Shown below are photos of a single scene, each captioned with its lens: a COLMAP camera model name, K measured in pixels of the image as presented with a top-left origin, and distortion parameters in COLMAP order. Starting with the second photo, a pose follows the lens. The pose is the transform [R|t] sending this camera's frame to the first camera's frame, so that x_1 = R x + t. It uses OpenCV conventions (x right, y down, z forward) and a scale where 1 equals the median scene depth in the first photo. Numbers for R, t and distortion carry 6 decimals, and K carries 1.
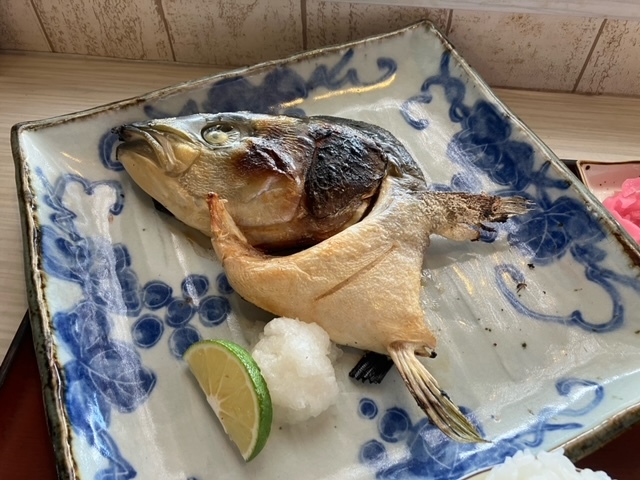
lens RADIAL K [[528.5, 0, 320.0], [0, 528.5, 240.0], [0, 0, 1]] dist [0.009920, -0.038794]
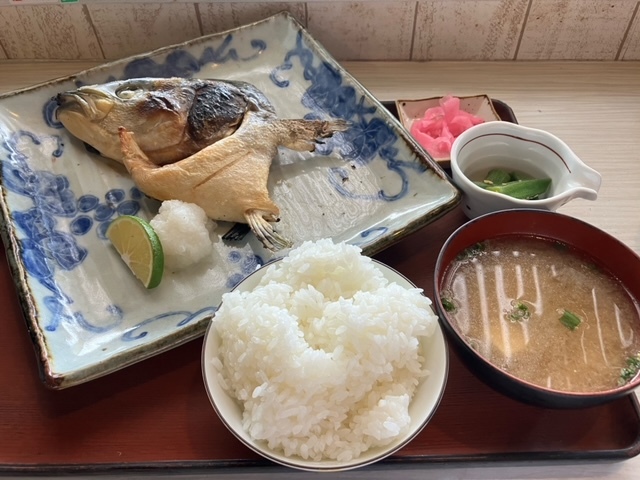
lens RADIAL K [[528.5, 0, 320.0], [0, 528.5, 240.0], [0, 0, 1]] dist [0.009920, -0.038794]
pose [[0.995759, -0.079419, 0.046430, 0.231299], [0.081954, 0.995089, -0.055519, 0.325854], [-0.041793, 0.059089, 0.997377, -0.417894]]
